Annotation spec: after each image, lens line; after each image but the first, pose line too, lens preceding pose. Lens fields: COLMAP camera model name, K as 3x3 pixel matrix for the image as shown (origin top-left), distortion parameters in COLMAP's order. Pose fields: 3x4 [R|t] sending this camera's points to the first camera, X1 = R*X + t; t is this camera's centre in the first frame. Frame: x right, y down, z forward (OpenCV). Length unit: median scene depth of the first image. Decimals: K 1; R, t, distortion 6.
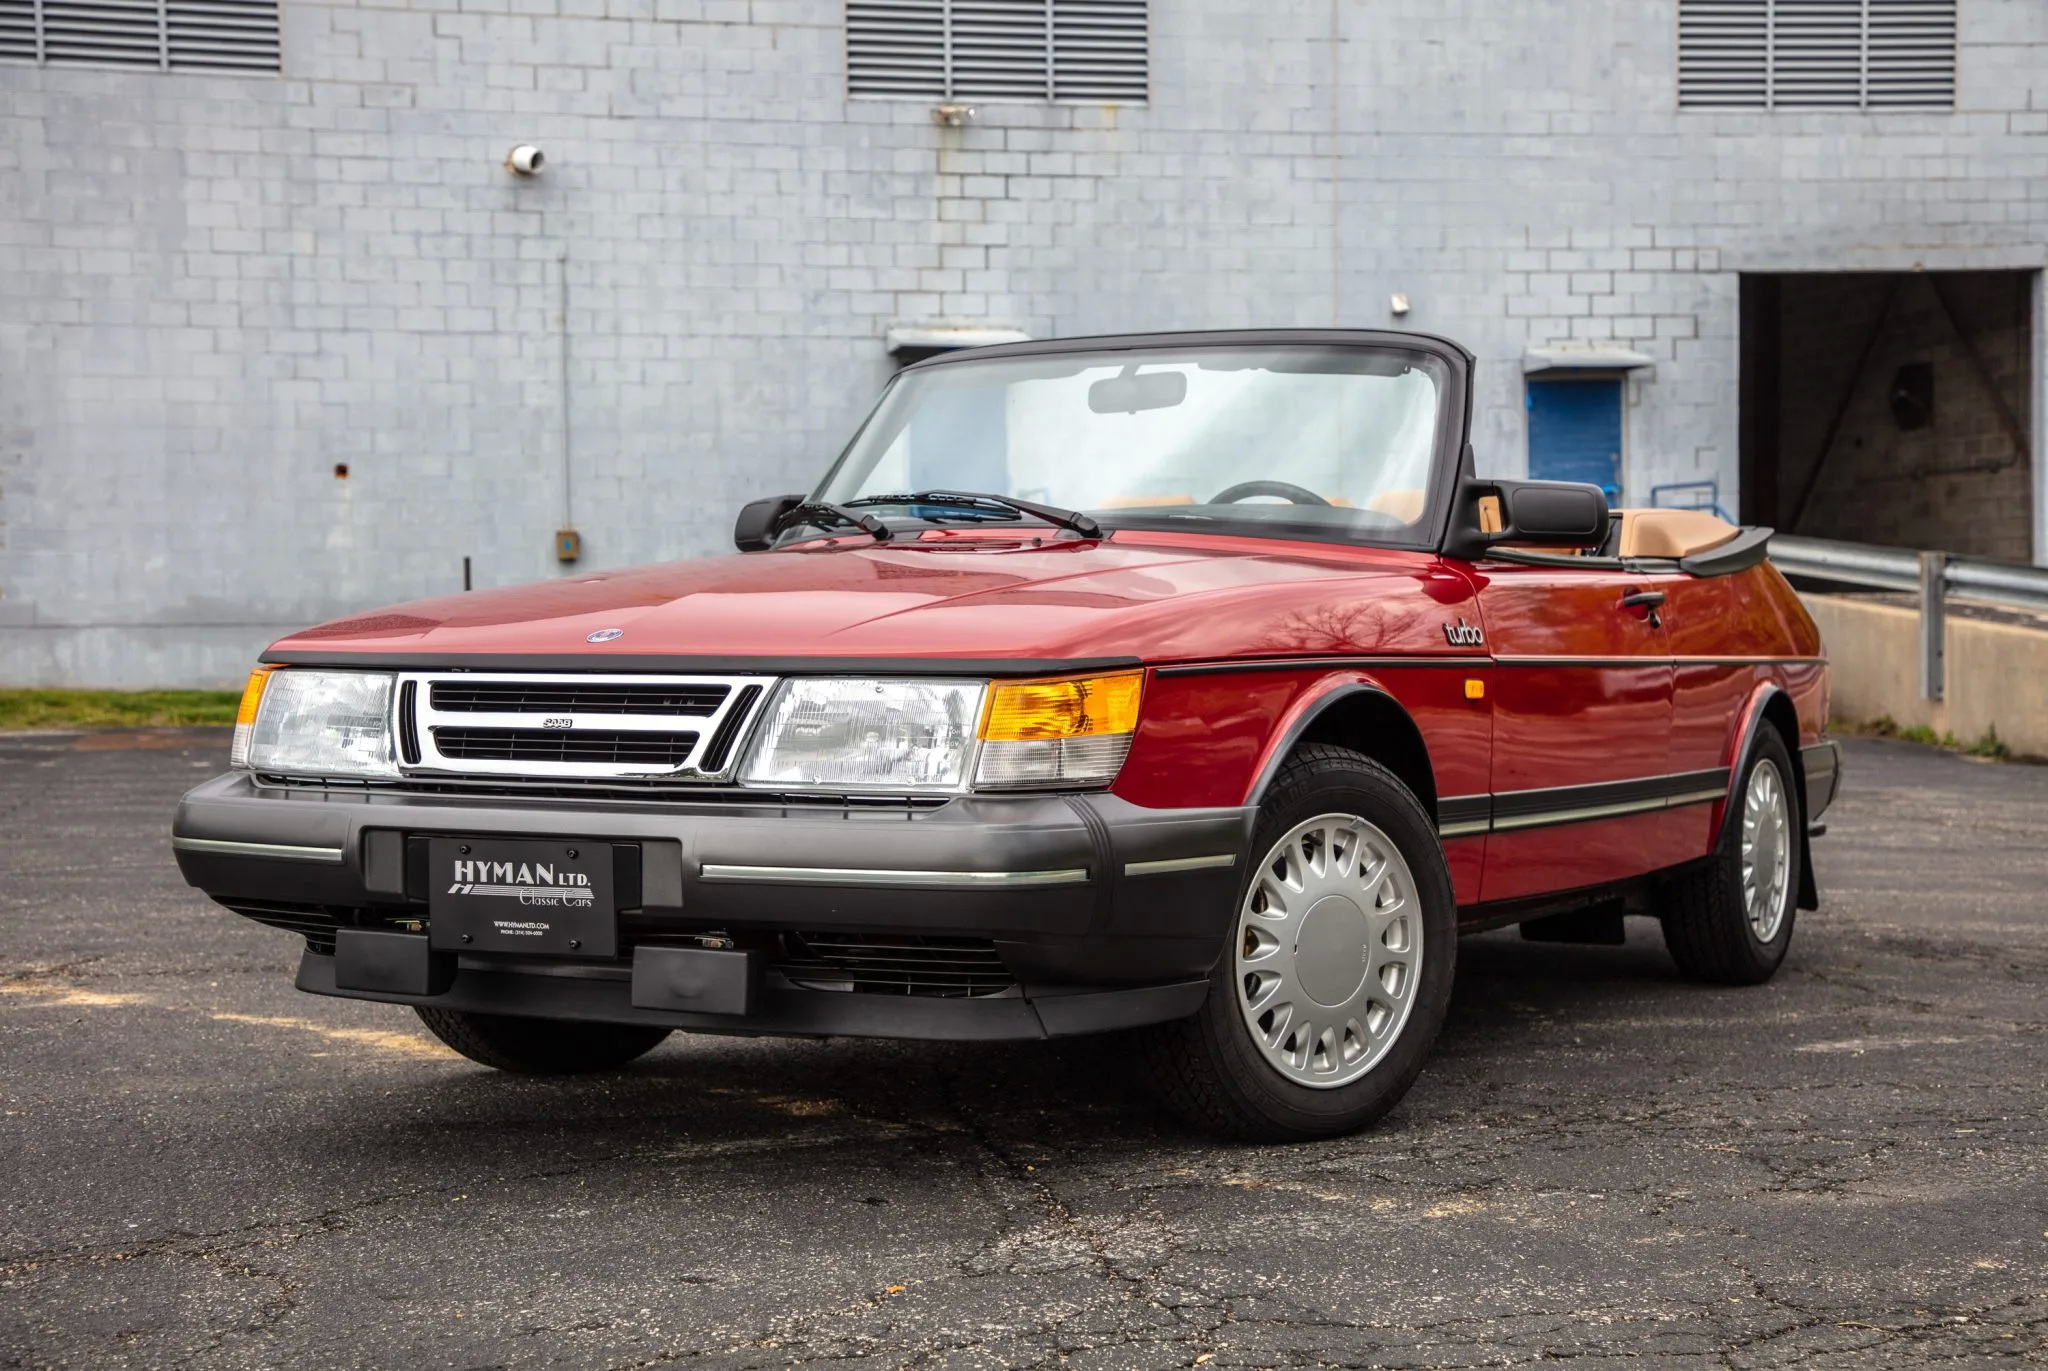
lens RADIAL K [[2848.5, 0, 1024.0], [0, 2848.5, 685.5], [0, 0, 1]] dist [0.189116, 0.098456]
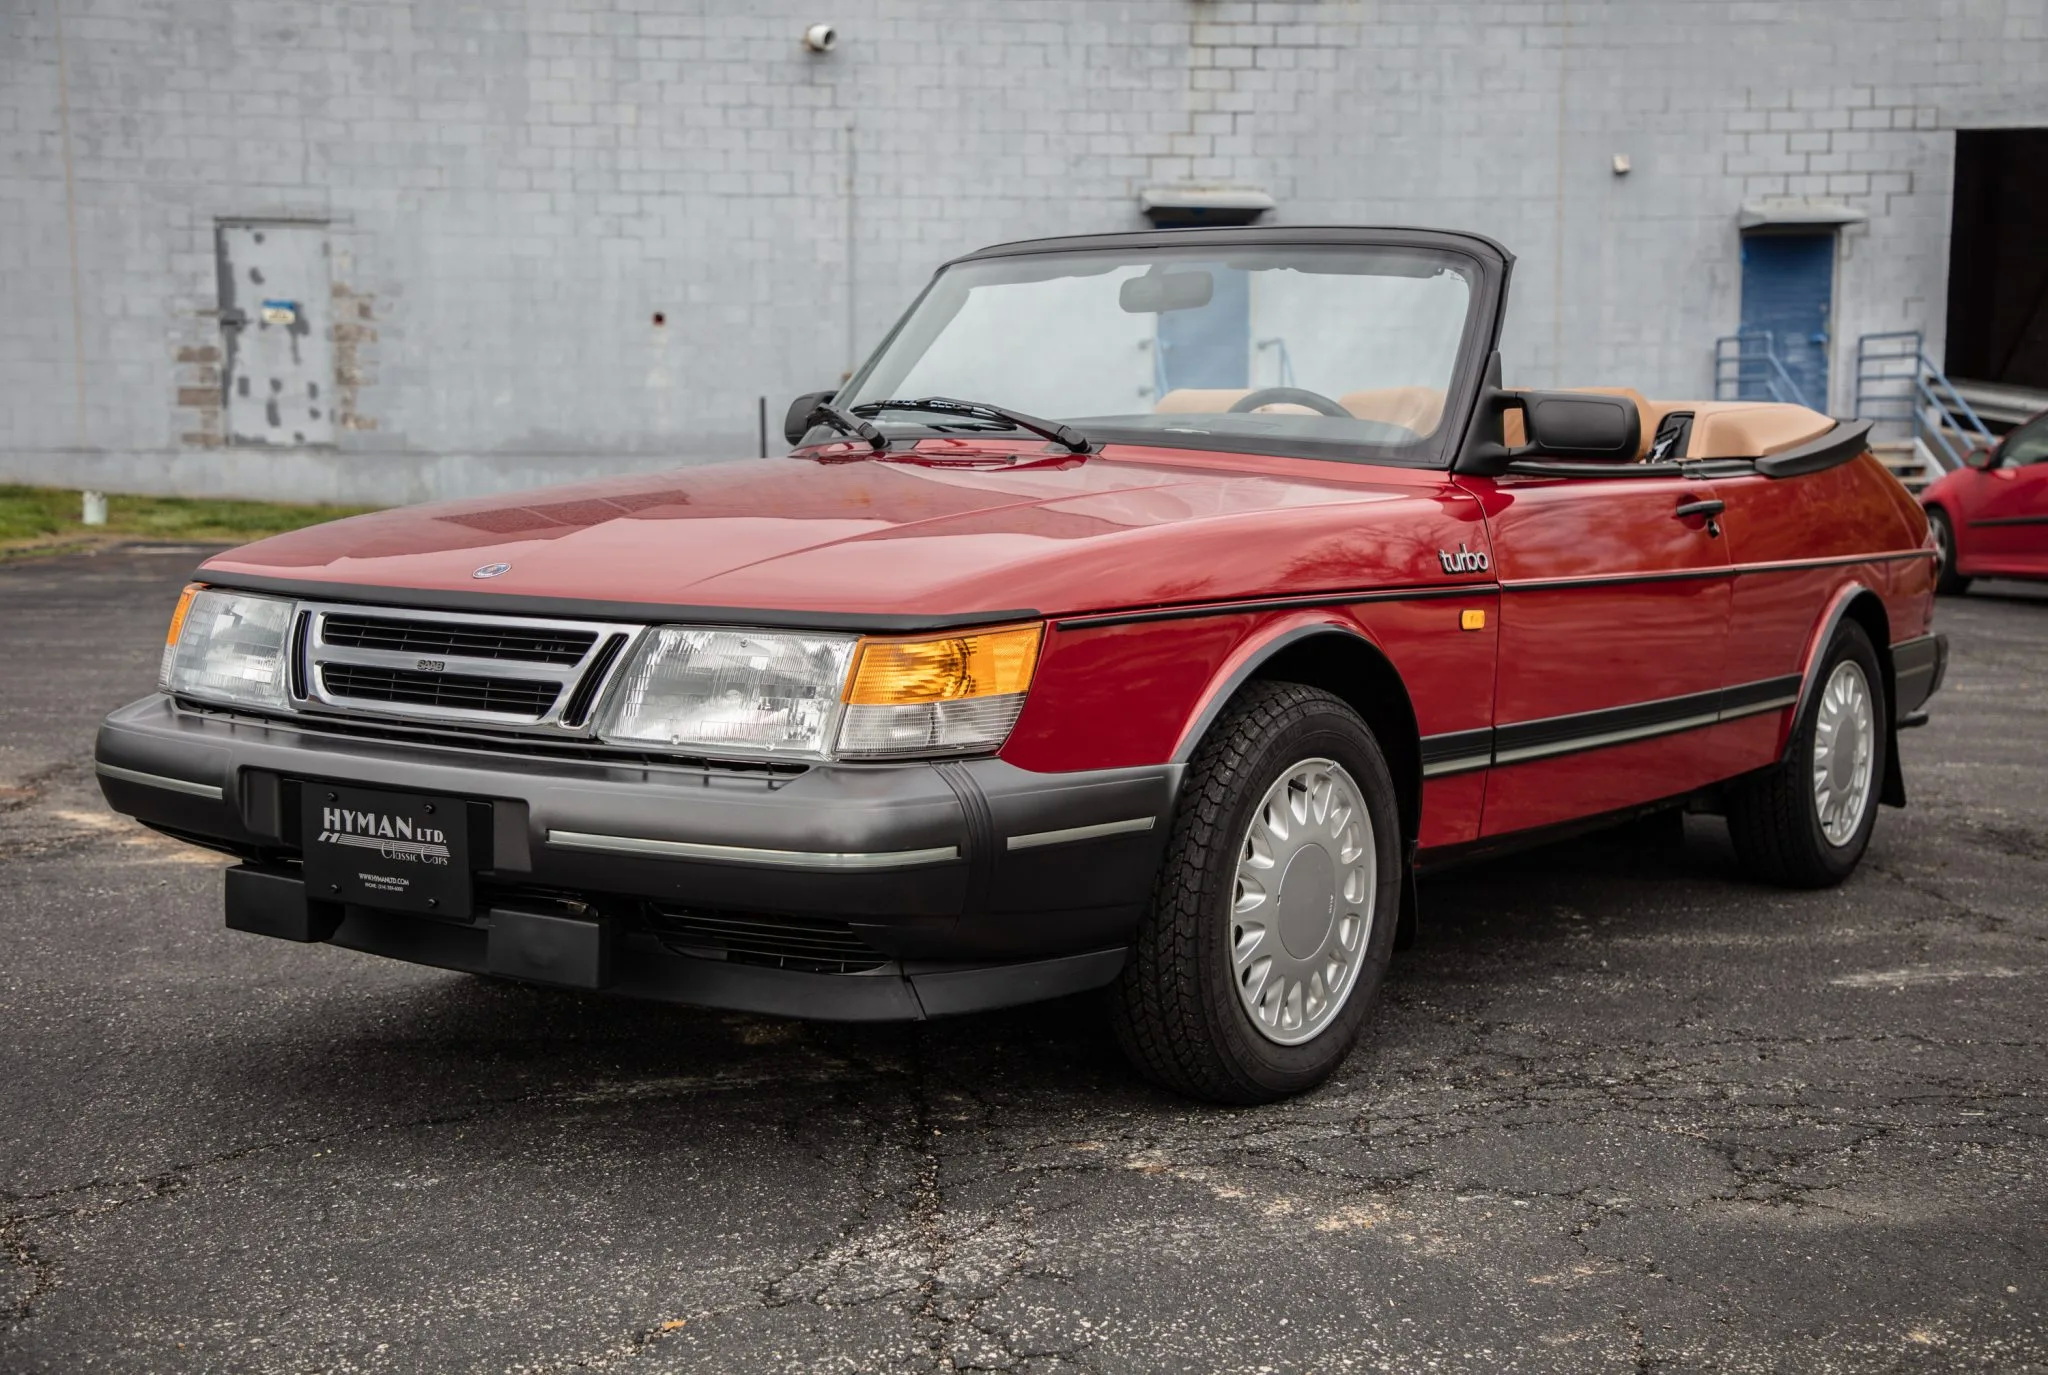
lens RADIAL K [[2473.9, 0, 1024.0], [0, 2473.9, 687.5], [0, 0, 1]] dist [0.132870, 0.080093]
pose [[0.993487, 0.023242, -0.111552, 0.095950], [-0.014673, 0.996920, 0.077039, -0.035435], [0.112999, -0.074900, 0.990768, 0.155529]]
